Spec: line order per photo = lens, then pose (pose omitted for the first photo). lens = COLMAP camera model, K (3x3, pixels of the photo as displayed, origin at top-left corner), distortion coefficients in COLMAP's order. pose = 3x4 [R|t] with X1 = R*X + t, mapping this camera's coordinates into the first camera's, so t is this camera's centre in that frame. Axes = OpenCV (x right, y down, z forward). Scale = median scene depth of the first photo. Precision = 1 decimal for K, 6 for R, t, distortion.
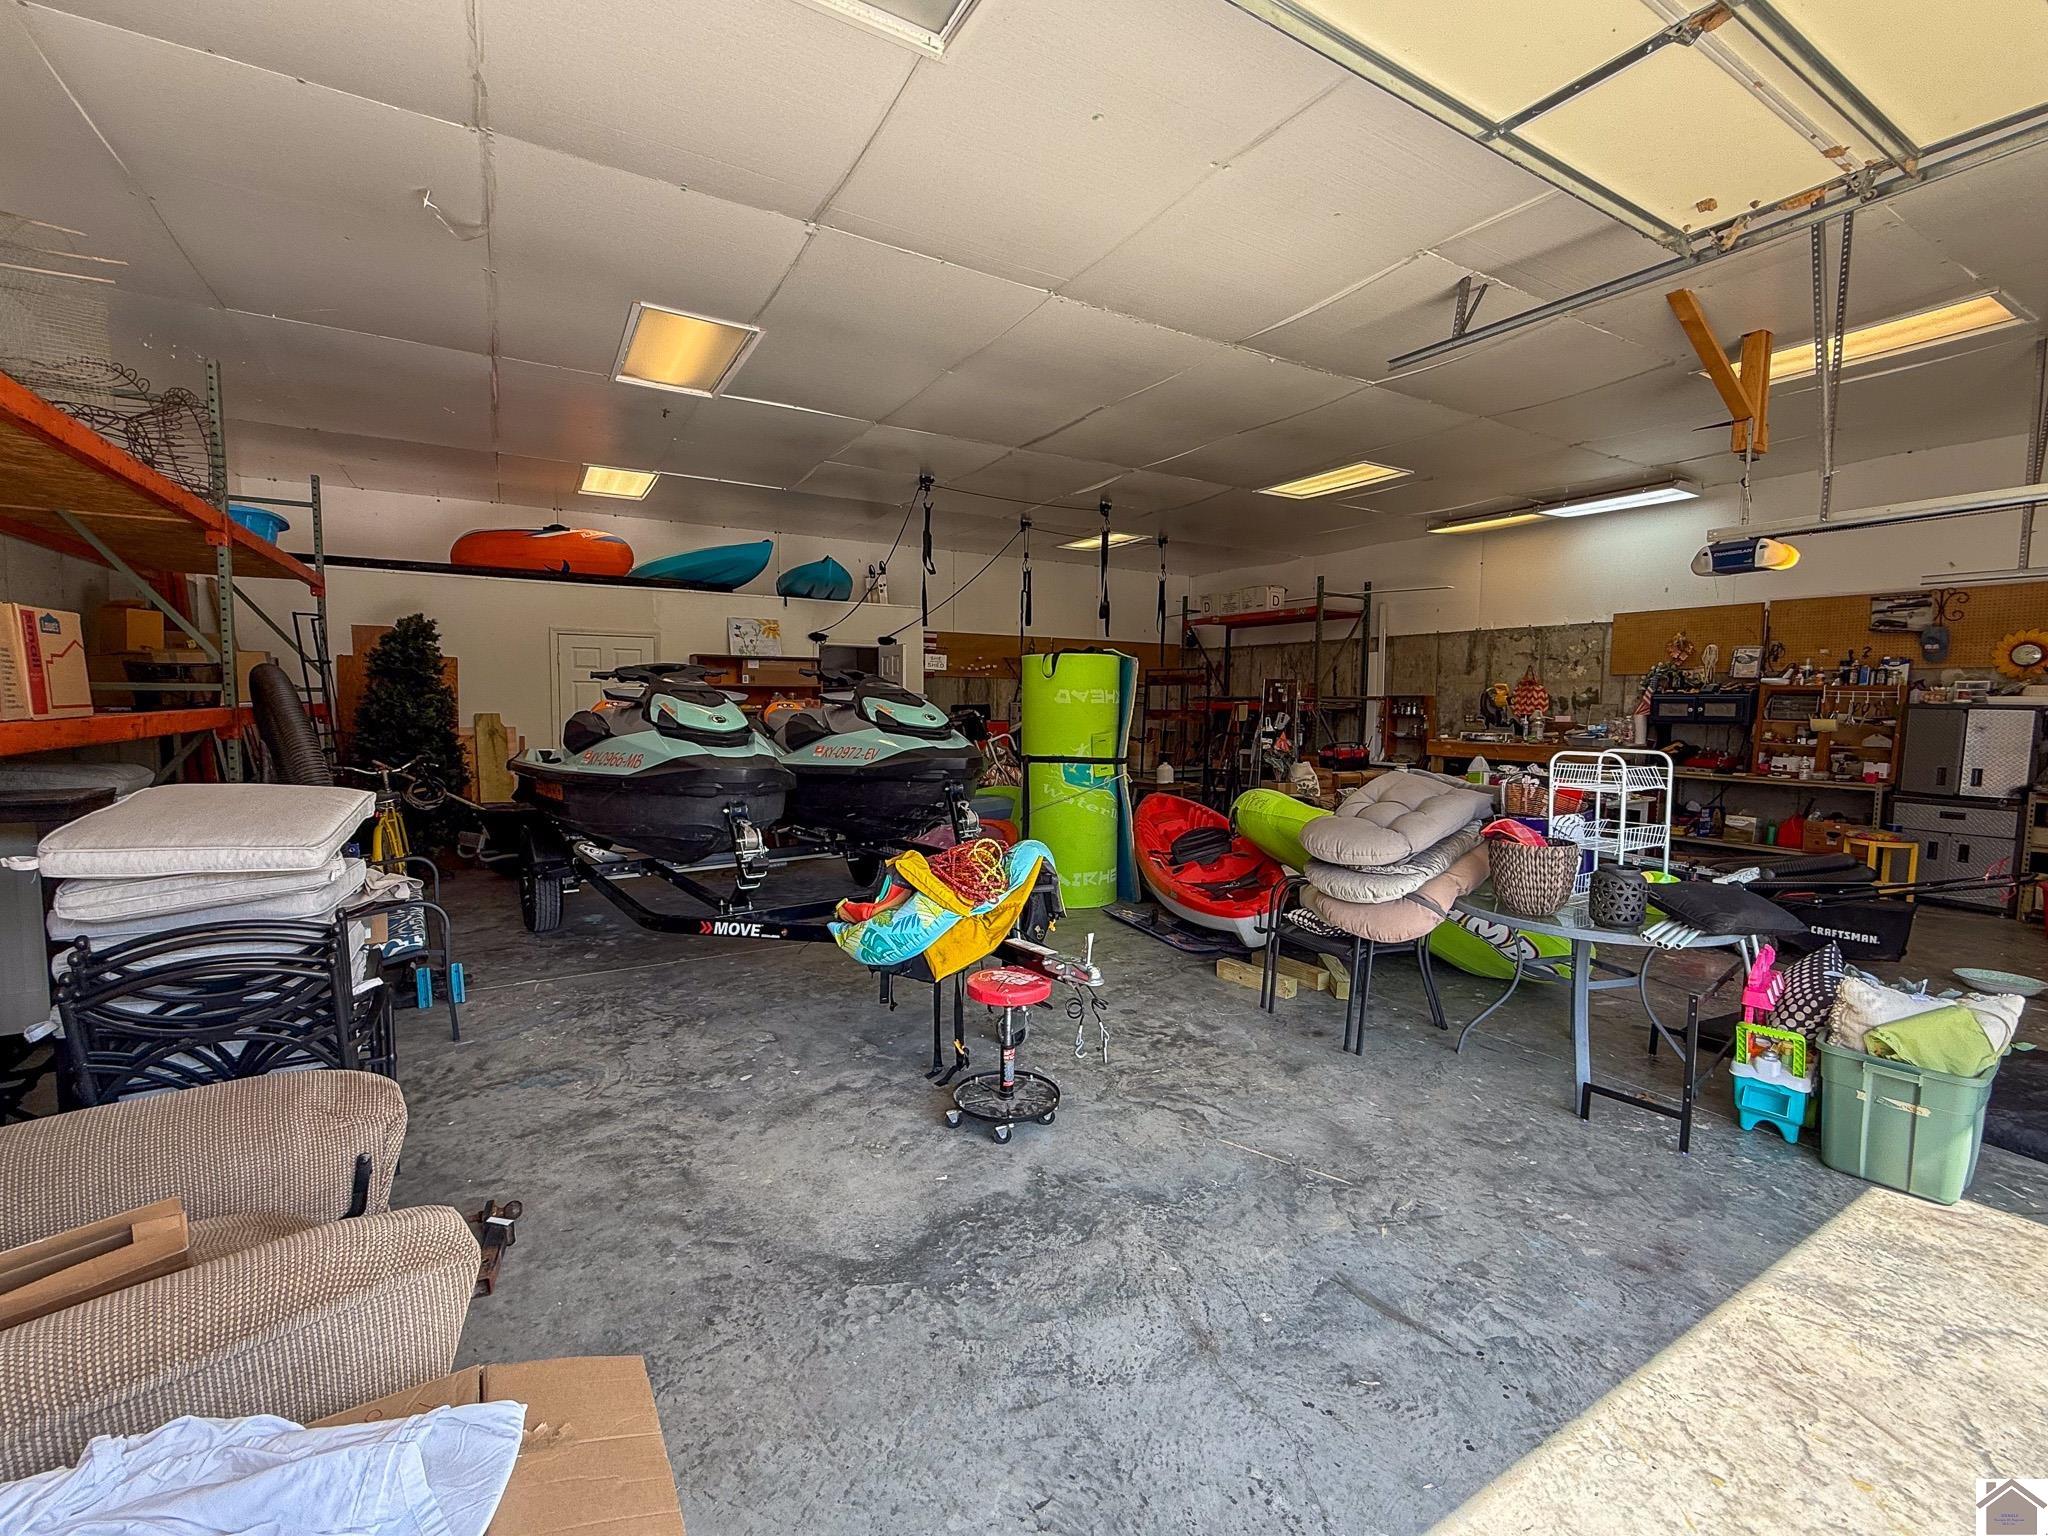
lens RADIAL K [[876.2, 0, 1026.7], [0, 876.2, 766.7], [0, 0, 1]] dist [-0.000957, -0.000135]
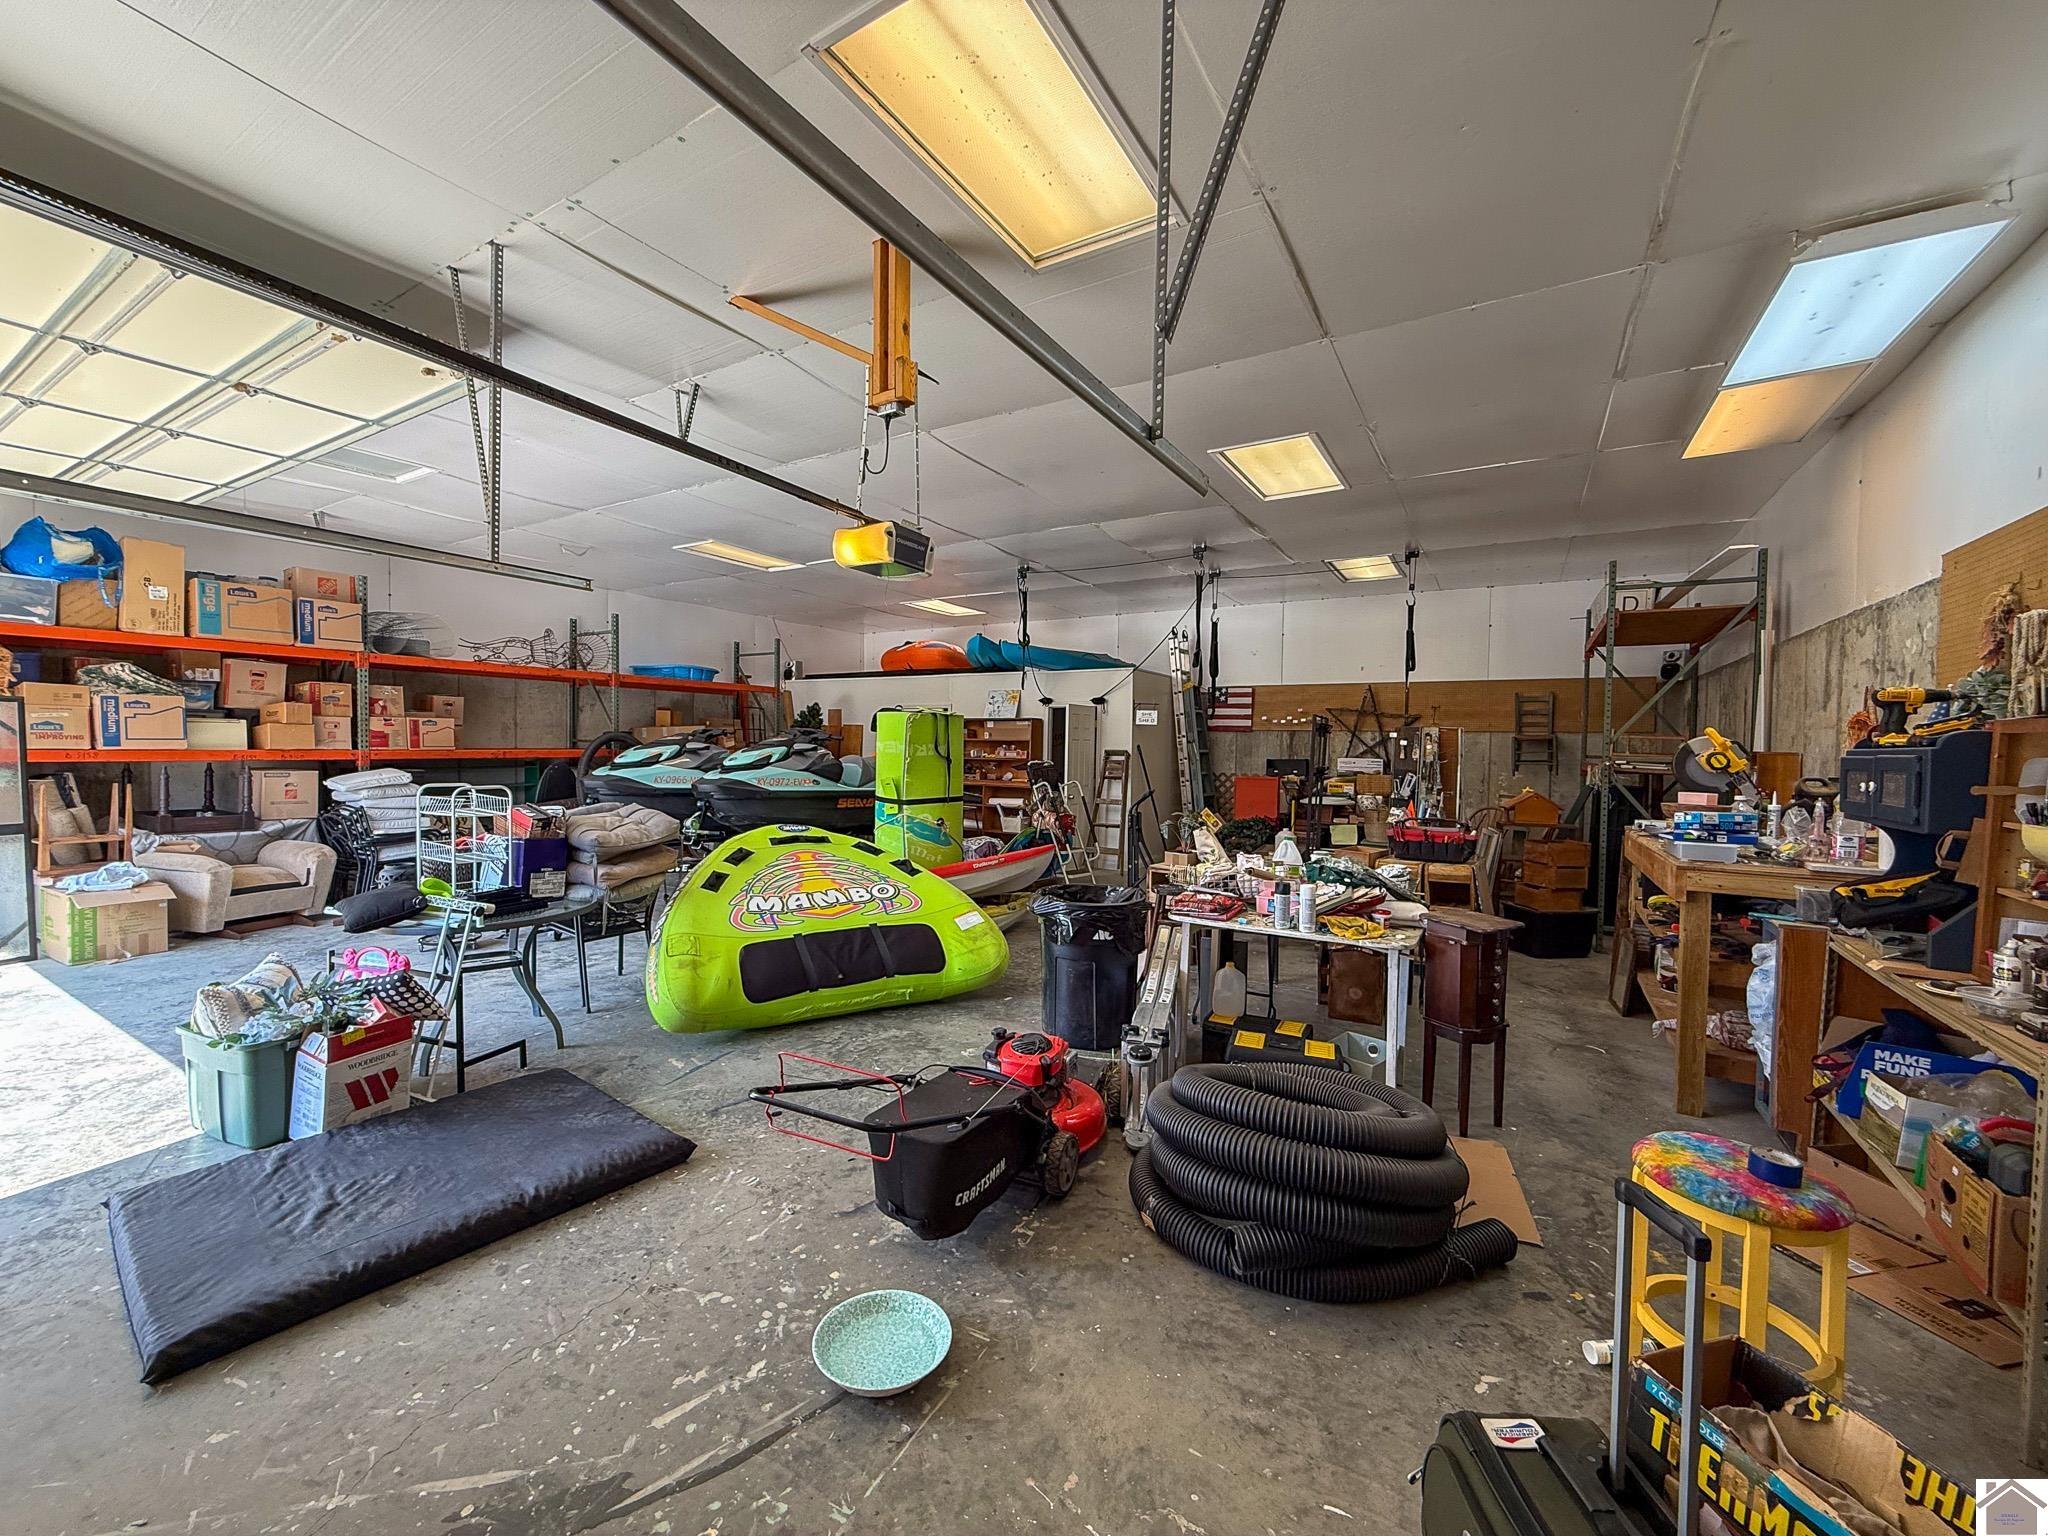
lens RADIAL K [[818.7, 0, 1021.0], [0, 818.7, 768.1], [0, 0, 1]] dist [-0.002744, -0.000127]
pose [[0.460890, 0.025602, -0.887088, 0.782473], [-0.080683, 0.996653, -0.013155, -0.033862], [0.883782, 0.077636, 0.461413, 0.433651]]
